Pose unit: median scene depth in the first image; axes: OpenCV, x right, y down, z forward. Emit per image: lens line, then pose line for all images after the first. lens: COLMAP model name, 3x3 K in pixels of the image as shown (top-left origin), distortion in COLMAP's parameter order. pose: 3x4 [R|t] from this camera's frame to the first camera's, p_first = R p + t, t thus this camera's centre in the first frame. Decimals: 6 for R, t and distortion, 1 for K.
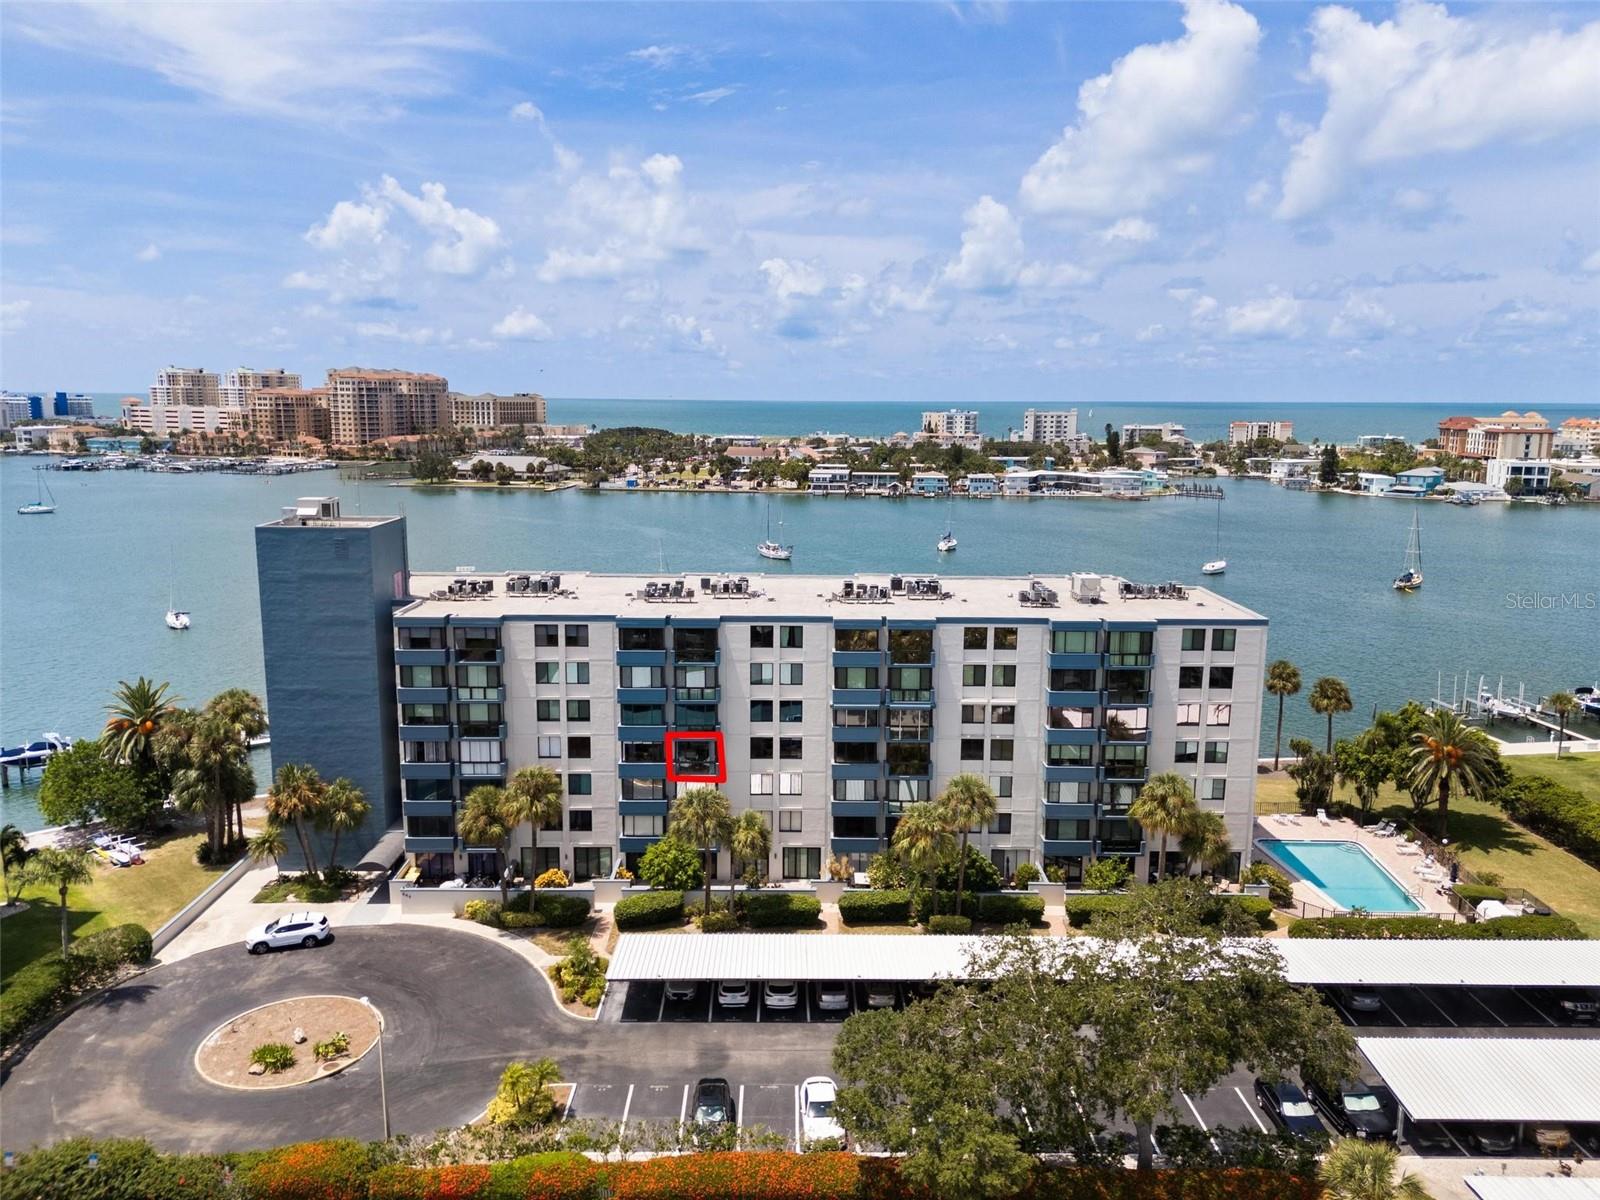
lens RADIAL K [[1174.0, 0, 777.8], [0, 1174.0, 623.4], [0, 0, 1]] dist [0.053343, -0.046357]
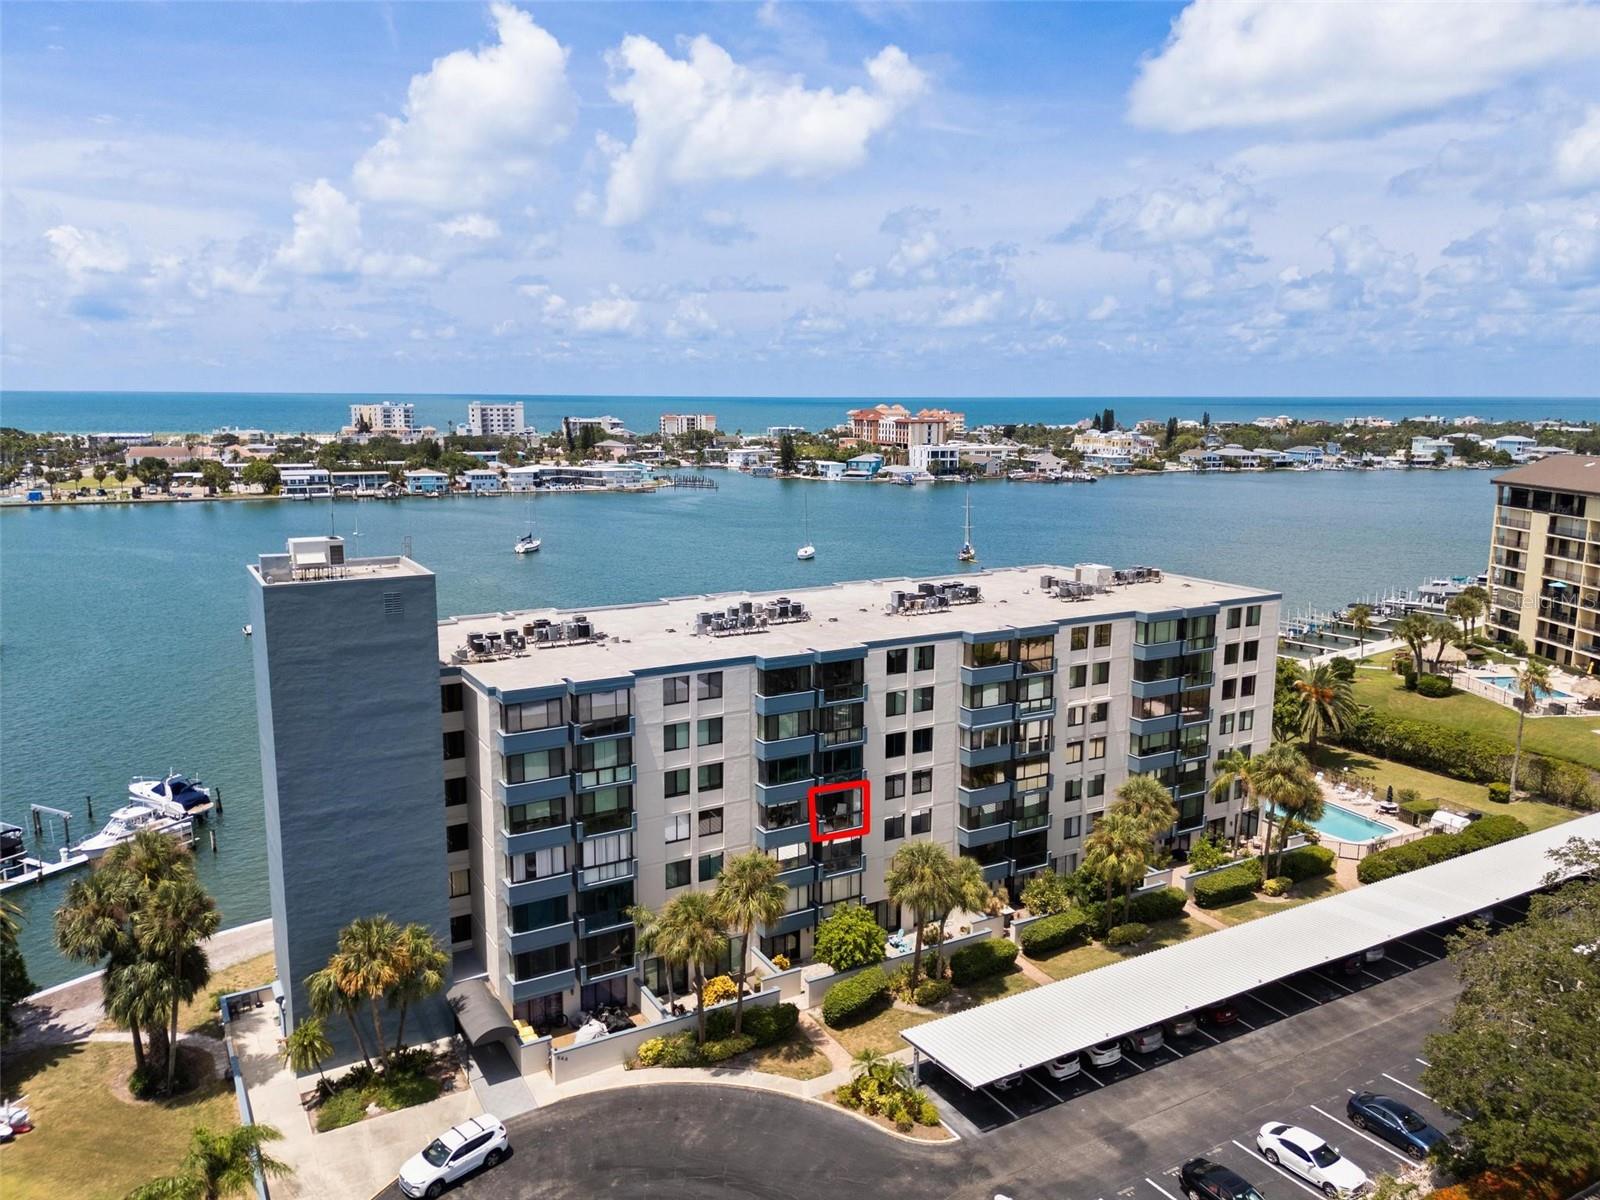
lens RADIAL K [[1174.0, 0, 776.3], [0, 1174.0, 617.9], [0, 0, 1]] dist [0.053343, -0.046357]
pose [[0.866878, -0.094978, 0.489389, -0.417628], [0.094304, 0.995201, 0.026099, -0.042753], [-0.489519, 0.023527, 0.871675, 0.211614]]
